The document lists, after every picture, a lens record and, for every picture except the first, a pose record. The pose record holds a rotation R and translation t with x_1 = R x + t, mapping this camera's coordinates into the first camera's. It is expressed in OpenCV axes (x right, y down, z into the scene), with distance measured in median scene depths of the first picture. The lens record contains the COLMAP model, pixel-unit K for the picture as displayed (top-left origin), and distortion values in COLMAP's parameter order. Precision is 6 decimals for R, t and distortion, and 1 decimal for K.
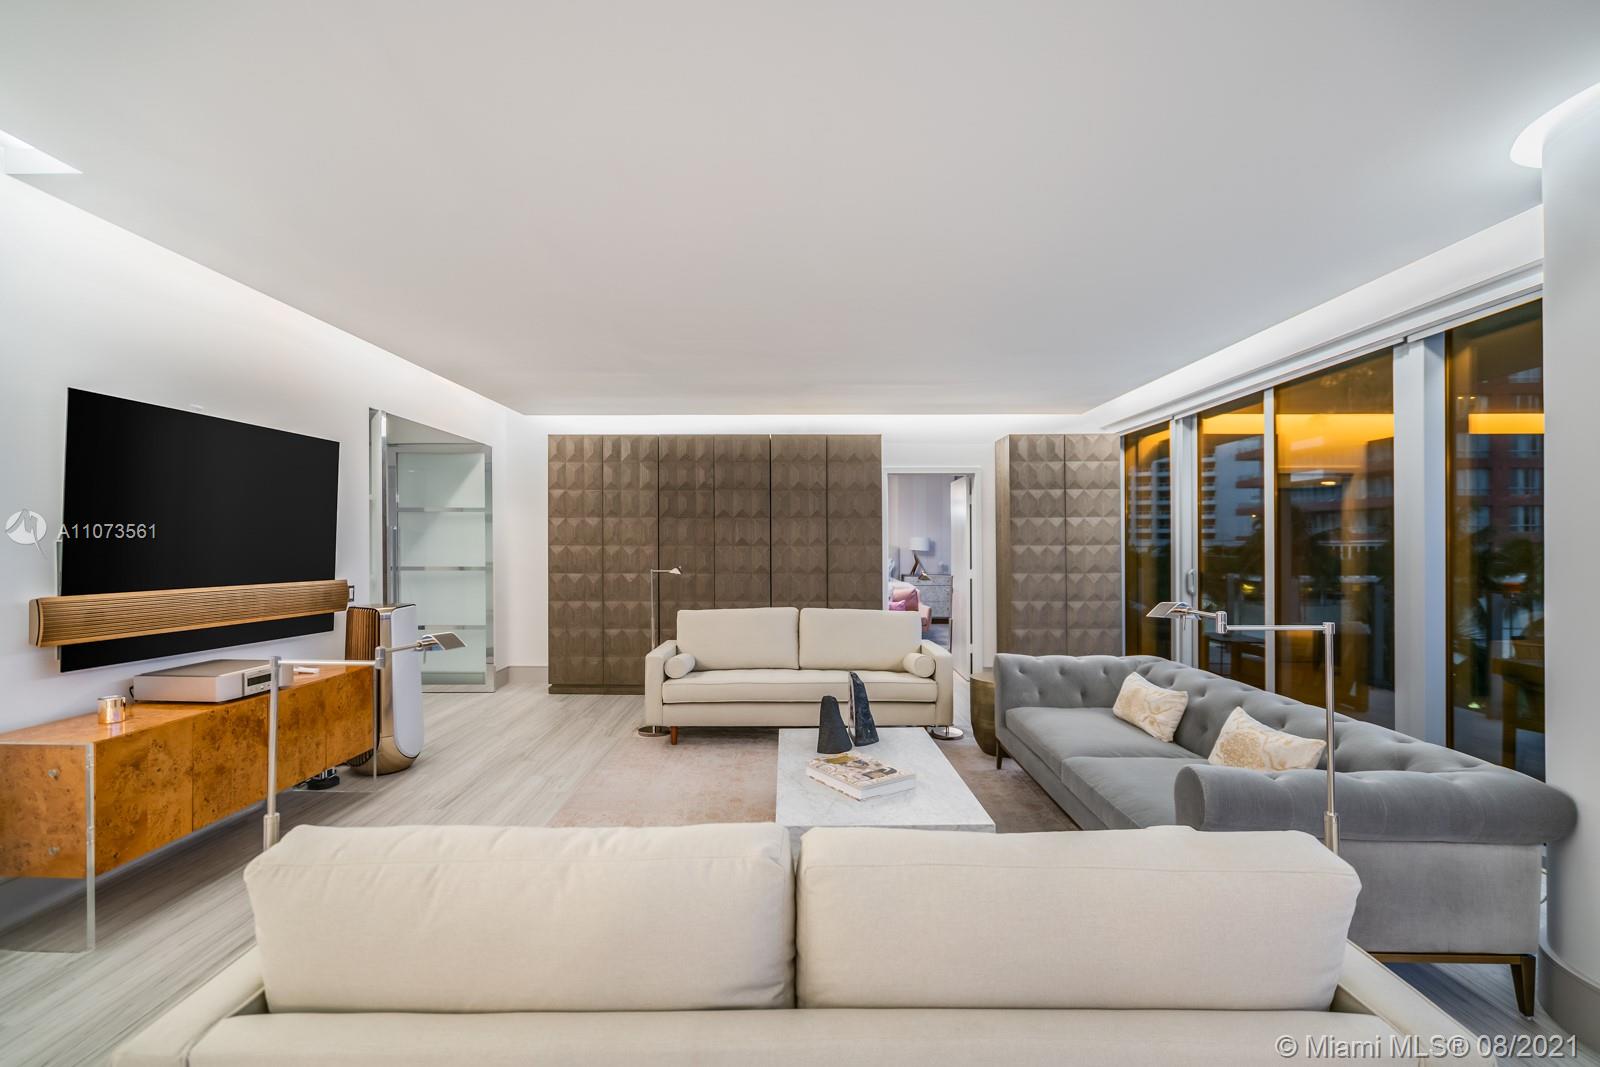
lens RADIAL K [[722.4, 0, 784.1], [0, 722.4, 534.4], [0, 0, 1]] dist [-0.000611, 0.000022]
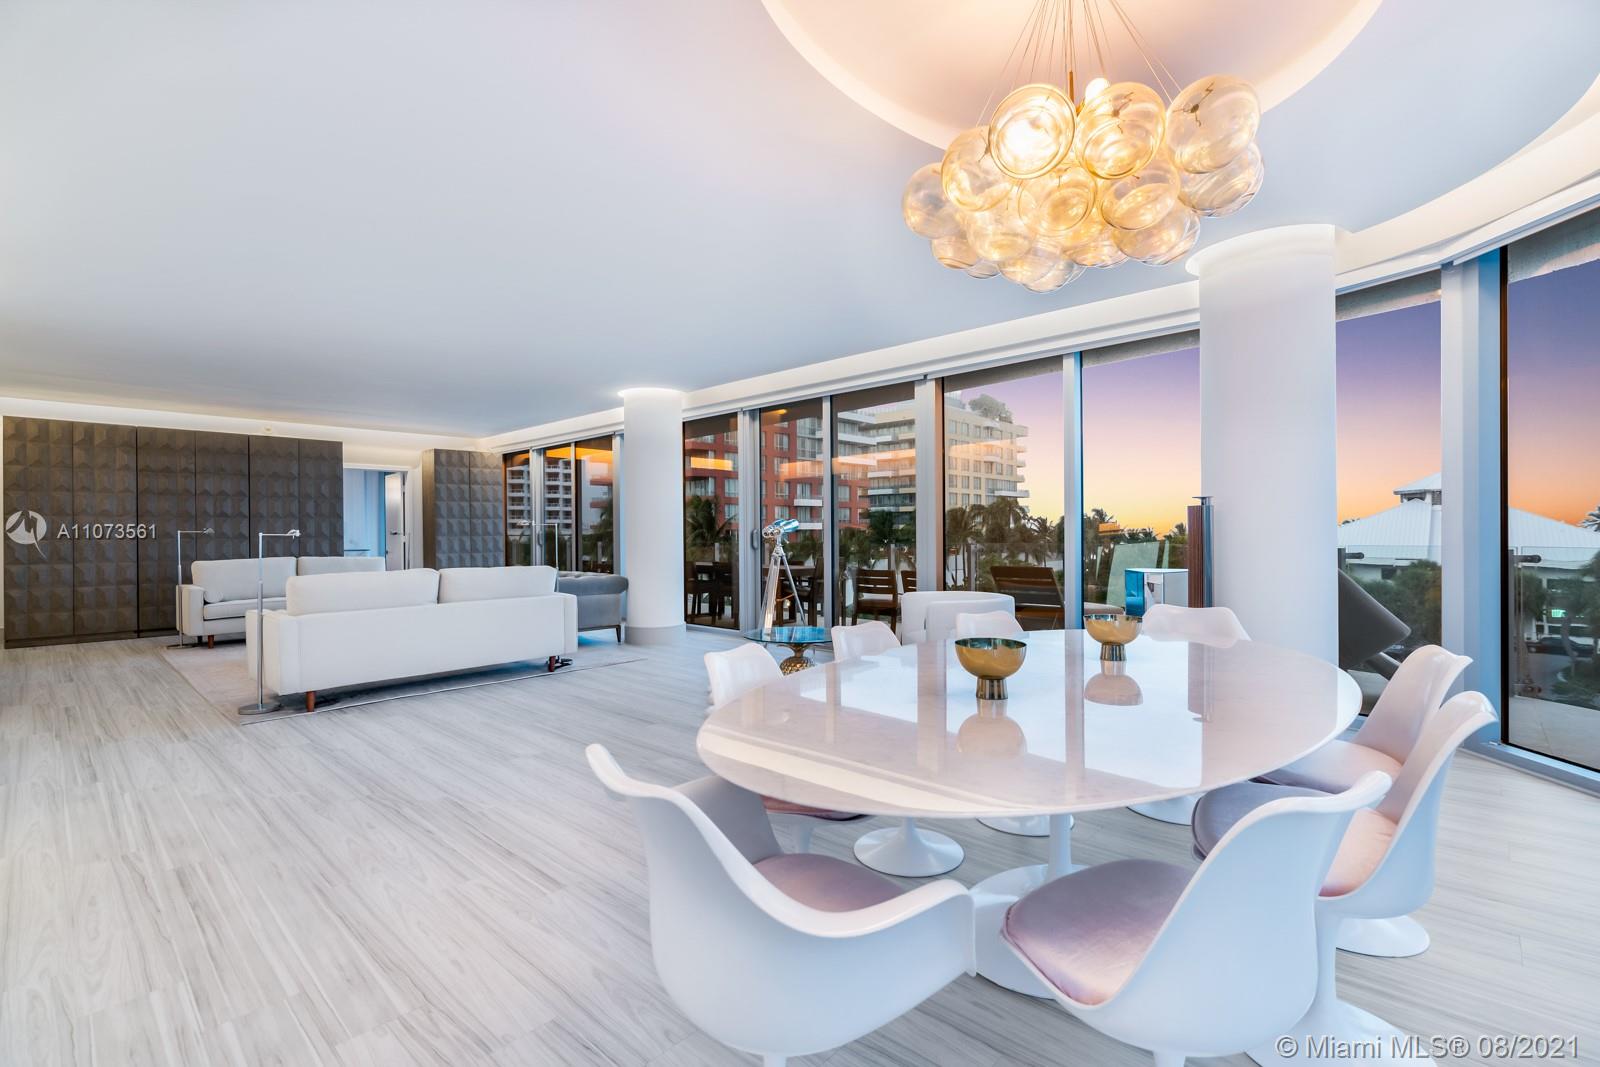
lens RADIAL K [[722.4, 0, 784.8], [0, 722.4, 534.0], [0, 0, 1]] dist [-0.000611, 0.000022]
pose [[0.684420, -0.007730, 0.729047, -0.314963], [-0.000843, 0.999935, 0.011394, 0.029670], [-0.729087, -0.008413, 0.684369, -0.638374]]
